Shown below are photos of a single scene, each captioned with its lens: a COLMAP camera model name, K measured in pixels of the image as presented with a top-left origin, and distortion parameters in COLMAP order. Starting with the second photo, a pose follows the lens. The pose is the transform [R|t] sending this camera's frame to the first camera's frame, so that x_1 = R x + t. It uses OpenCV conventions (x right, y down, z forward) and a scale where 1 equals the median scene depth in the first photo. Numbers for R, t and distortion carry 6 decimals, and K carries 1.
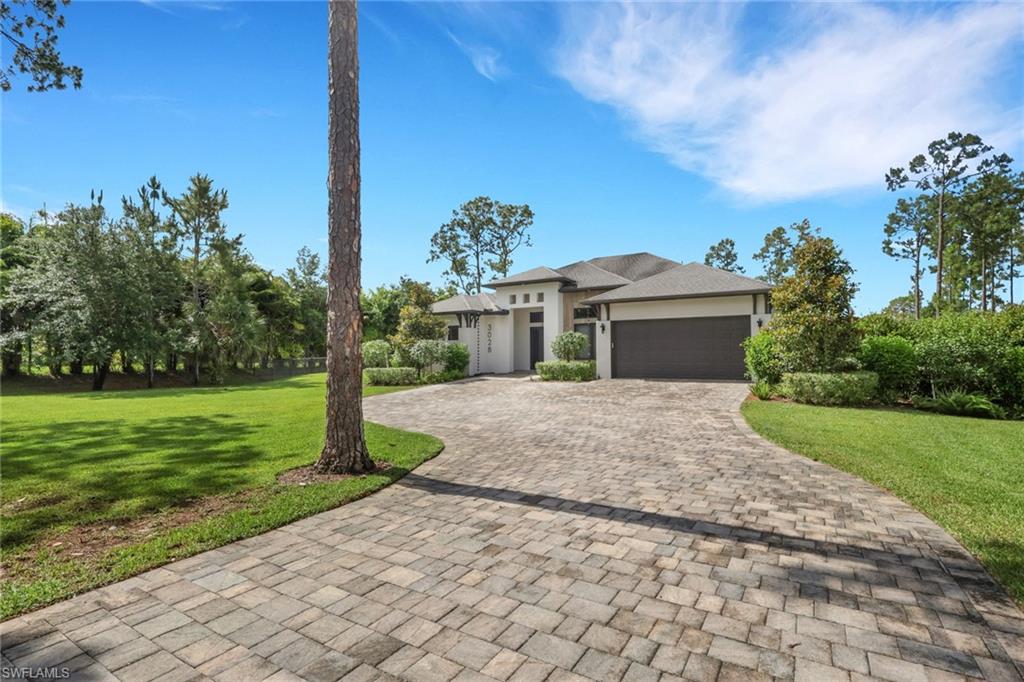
lens RADIAL K [[478.8, 0, 515.3], [0, 478.8, 340.0], [0, 0, 1]] dist [-0.003880, 0.000861]
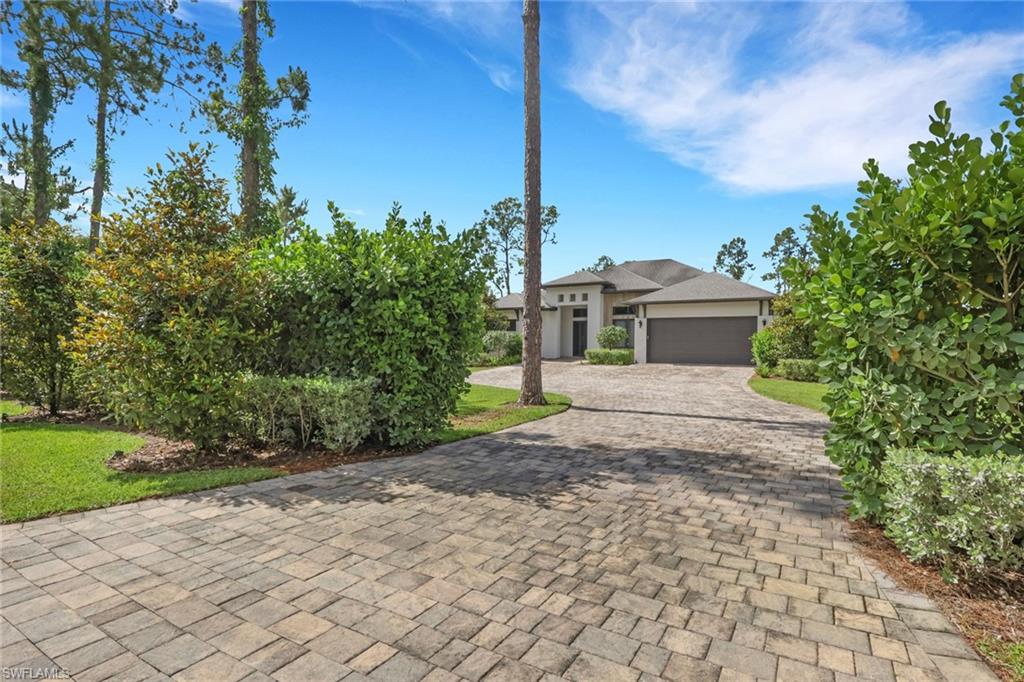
lens RADIAL K [[478.8, 0, 508.8], [0, 478.8, 345.2], [0, 0, 1]] dist [-0.003880, 0.000861]
pose [[0.999617, 0.013591, -0.024089, -0.112076], [-0.012755, 0.999324, 0.034494, -0.005946], [0.024541, -0.034173, 0.999115, -0.235319]]
